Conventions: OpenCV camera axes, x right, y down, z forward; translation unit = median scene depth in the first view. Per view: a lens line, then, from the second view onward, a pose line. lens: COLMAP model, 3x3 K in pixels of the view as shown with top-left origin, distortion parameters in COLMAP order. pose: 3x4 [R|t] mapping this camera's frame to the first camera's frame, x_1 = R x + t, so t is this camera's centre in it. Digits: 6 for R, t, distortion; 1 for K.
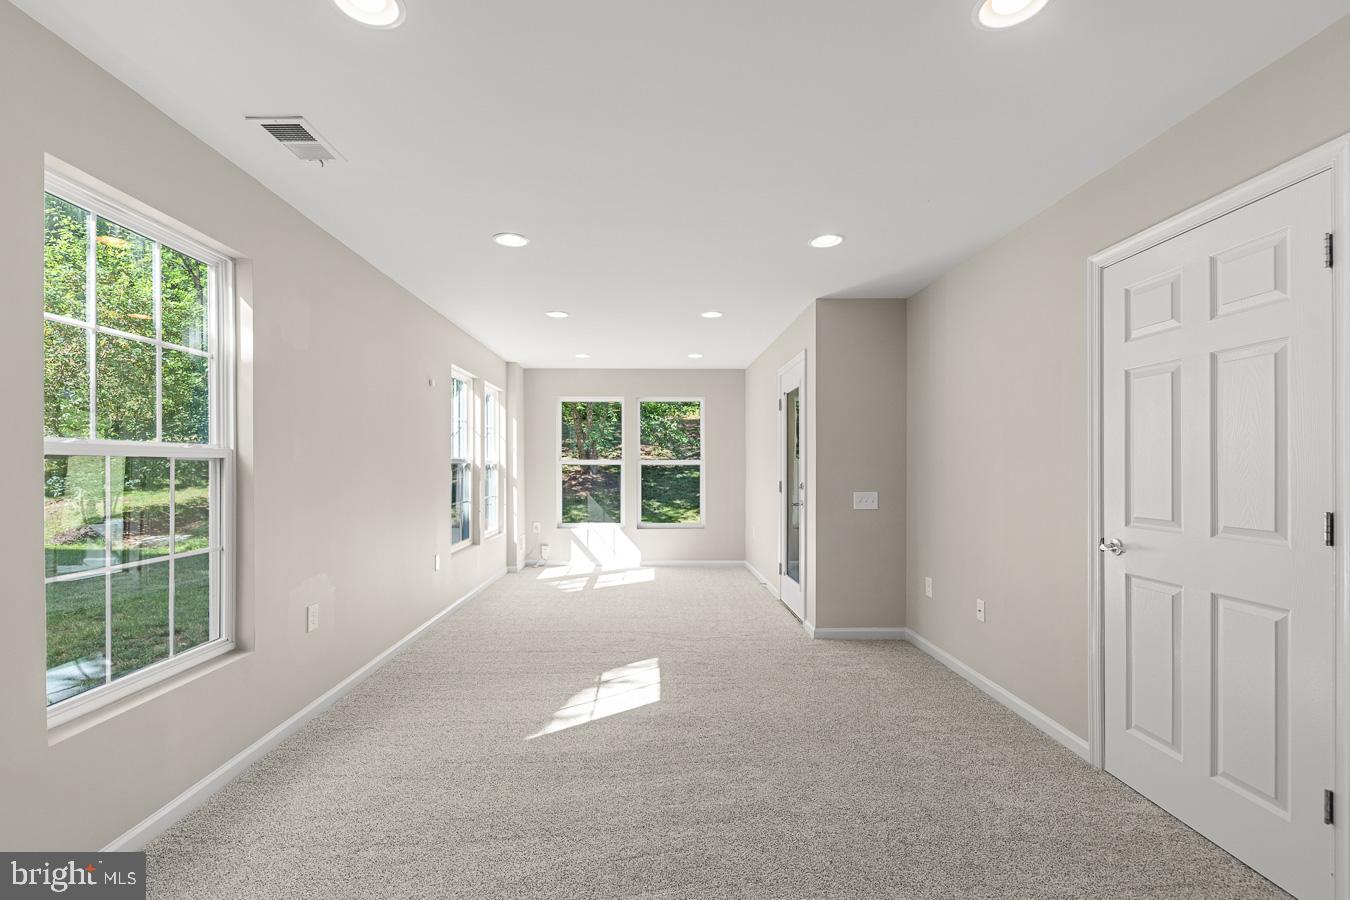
lens RADIAL K [[558.4, 0, 639.6], [0, 558.4, 470.5], [0, 0, 1]] dist [0.011262, -0.004456]
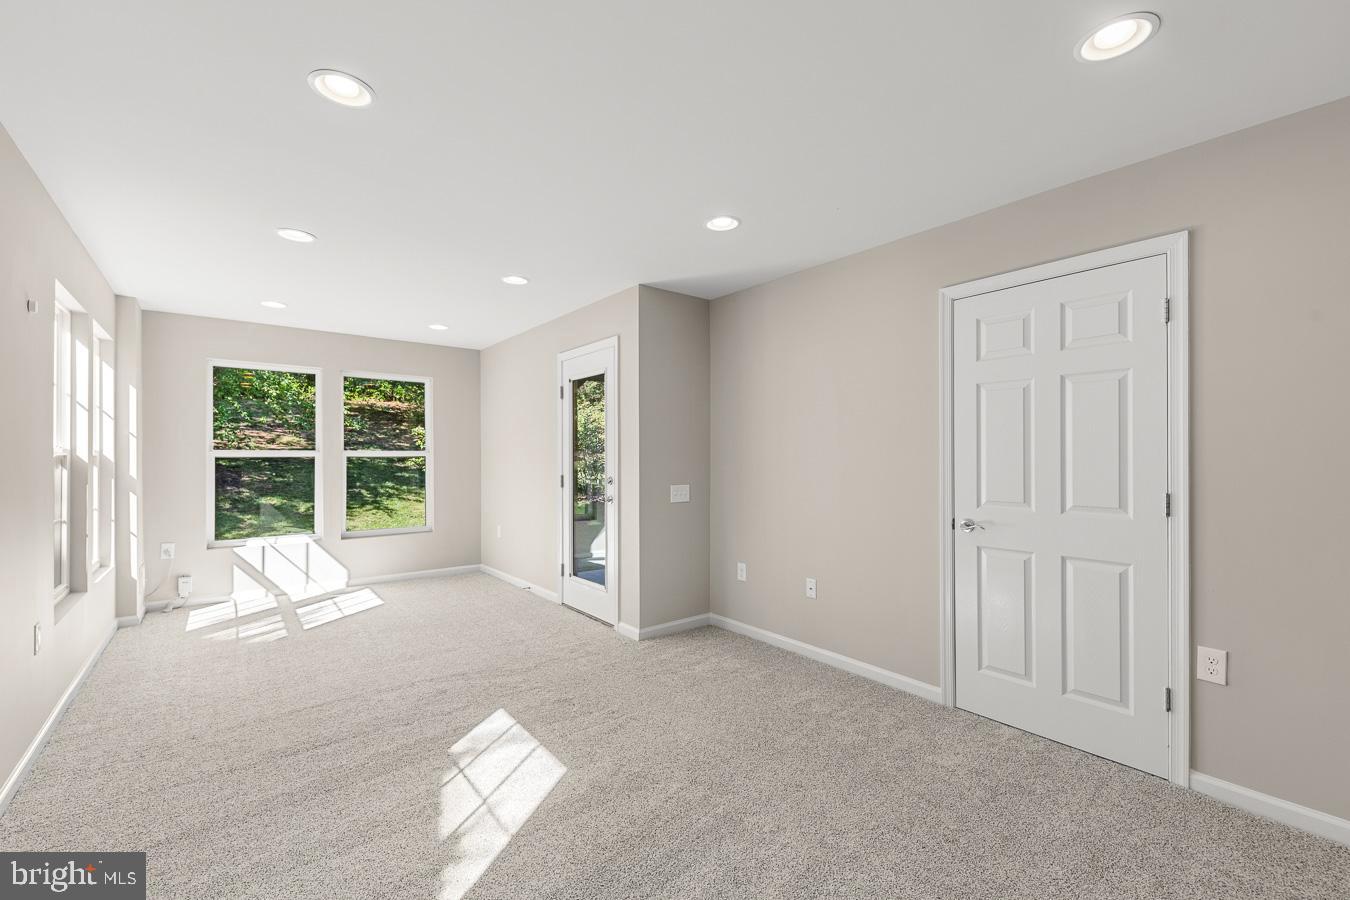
lens RADIAL K [[558.4, 0, 686.5], [0, 558.4, 460.4], [0, 0, 1]] dist [0.011262, -0.004456]
pose [[0.798023, -0.004423, 0.602611, -0.192745], [0.006000, 0.999982, -0.000606, -0.005235], [-0.602598, 0.004099, 0.798035, 0.188431]]
